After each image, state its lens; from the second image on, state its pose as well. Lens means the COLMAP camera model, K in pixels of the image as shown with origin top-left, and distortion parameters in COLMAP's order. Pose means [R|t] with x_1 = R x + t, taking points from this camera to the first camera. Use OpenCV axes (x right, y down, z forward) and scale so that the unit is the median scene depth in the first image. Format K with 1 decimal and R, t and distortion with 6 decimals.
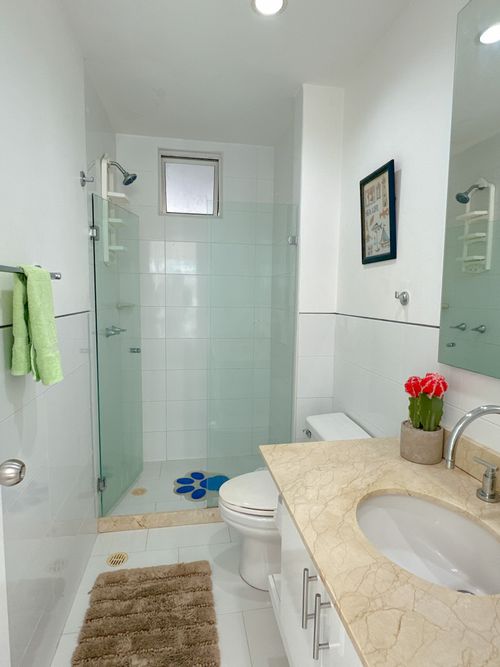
lens RADIAL K [[374.7, 0, 252.1], [0, 374.7, 332.4], [0, 0, 1]] dist [-0.002781, 0.004594]
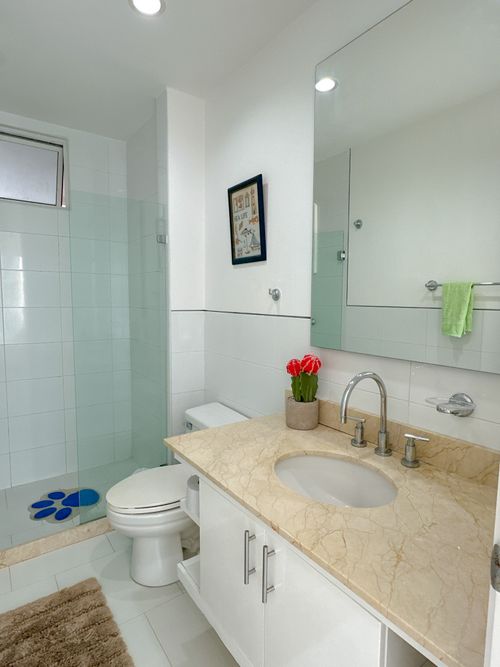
lens RADIAL K [[374.7, 0, 247.9], [0, 374.7, 332.1], [0, 0, 1]] dist [-0.002781, 0.004594]
pose [[0.904492, -0.044025, 0.424213, -0.153484], [0.045780, 0.998933, 0.006059, 0.012998], [-0.424027, 0.013940, 0.905542, -0.016782]]
